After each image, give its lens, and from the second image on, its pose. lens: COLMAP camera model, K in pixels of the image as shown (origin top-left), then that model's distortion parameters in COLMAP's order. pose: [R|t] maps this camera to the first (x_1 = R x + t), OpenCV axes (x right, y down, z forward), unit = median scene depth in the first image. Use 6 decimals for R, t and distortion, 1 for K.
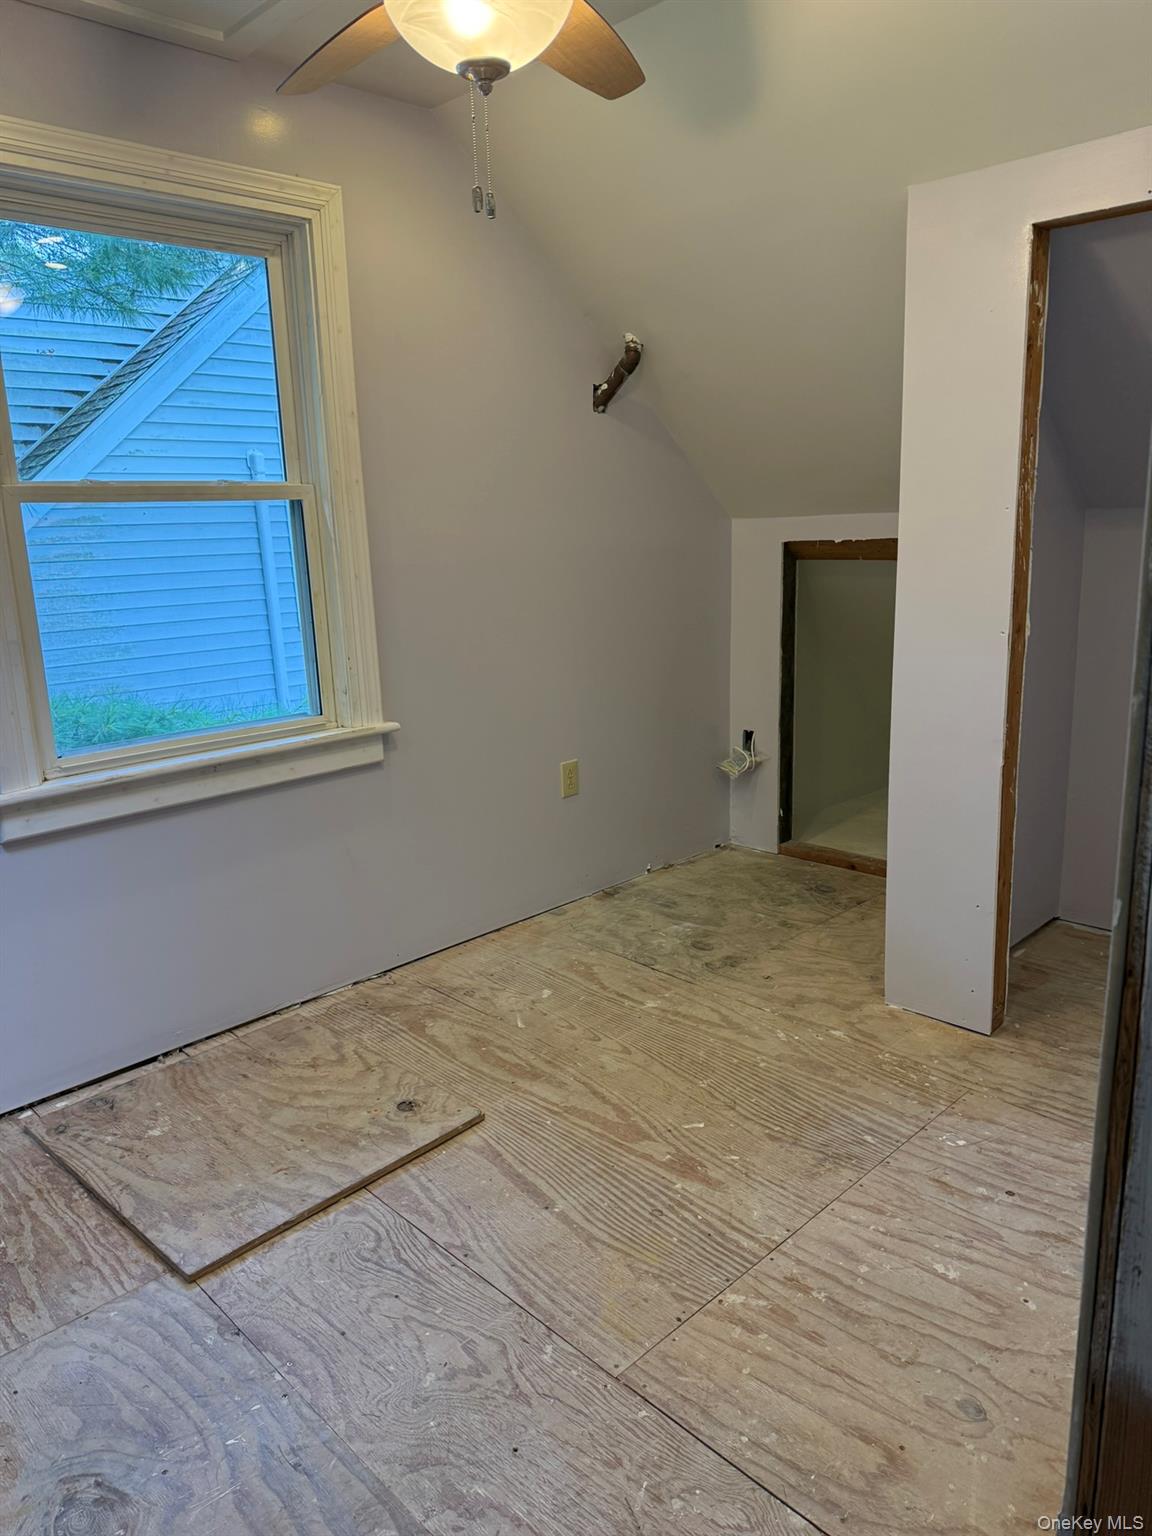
lens RADIAL K [[1138.5, 0, 576.0], [0, 1138.5, 768.0], [0, 0, 1]] dist [0.024162, -0.004601]
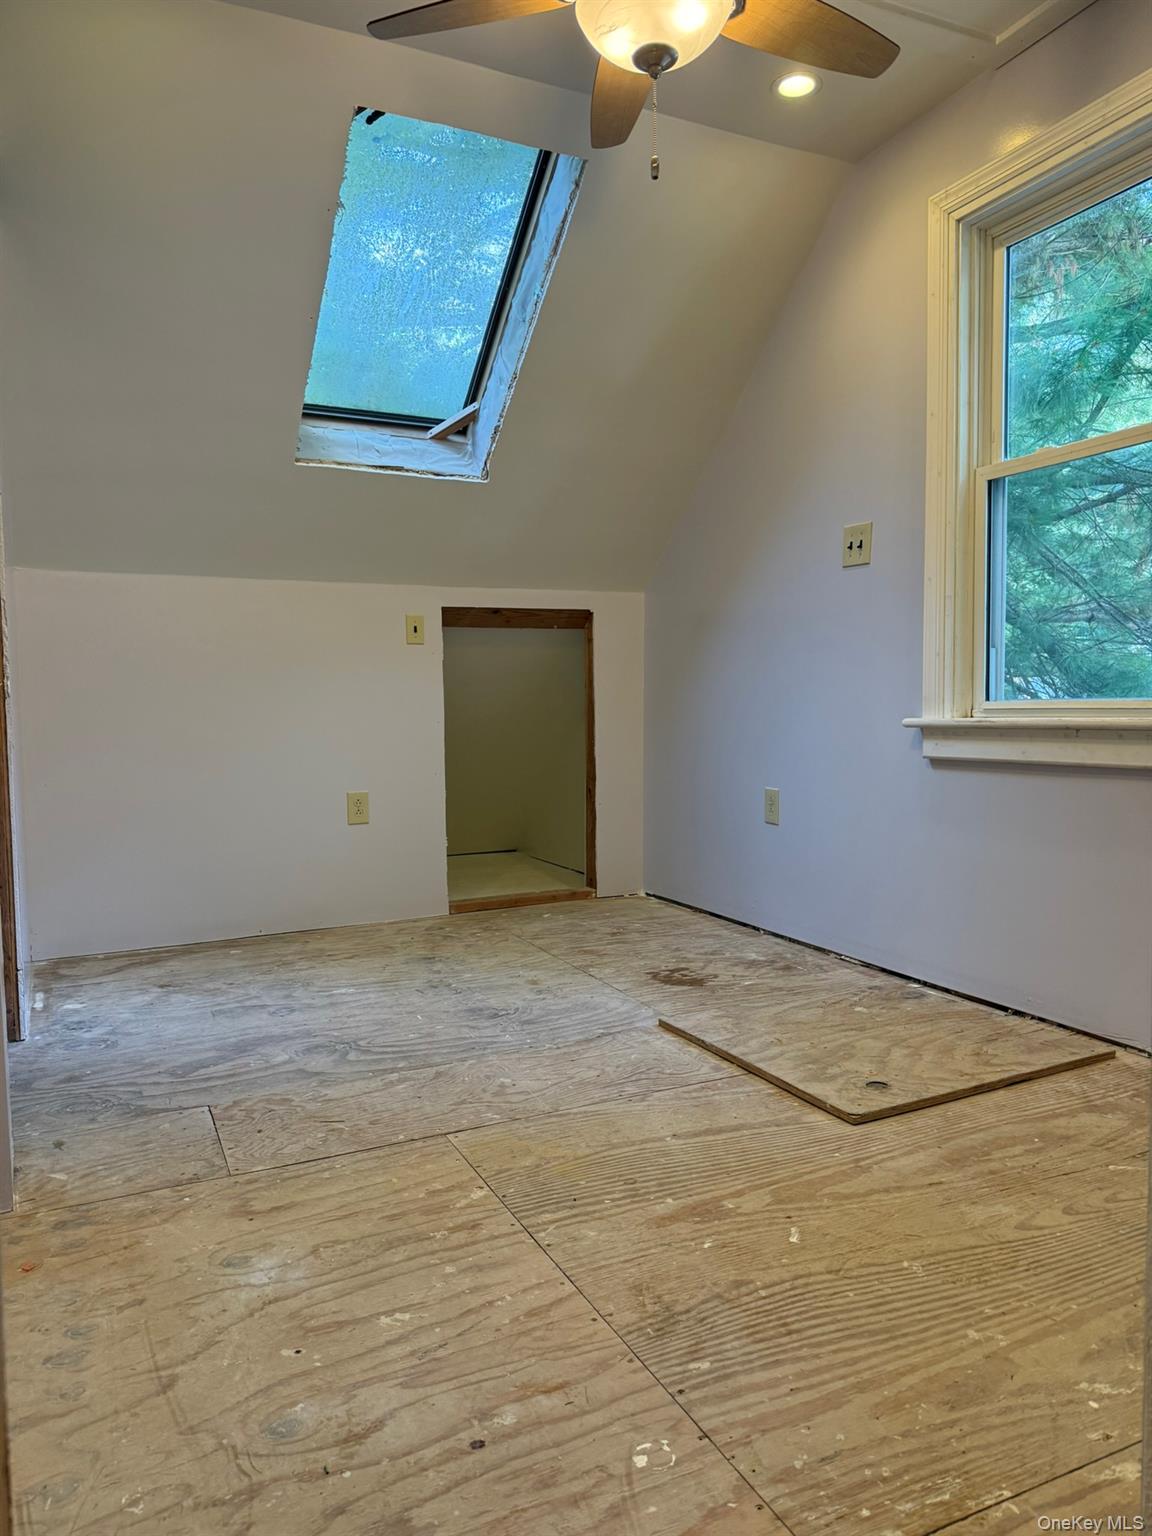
lens RADIAL K [[1072.2, 0, 576.0], [0, 1072.2, 768.0], [0, 0, 1]] dist [-0.003092, -0.000284]
pose [[-0.340485, 0.097208, -0.935212, 0.868388], [-0.196798, 0.965243, 0.171978, -0.064771], [0.919424, 0.242604, -0.309520, 1.174413]]
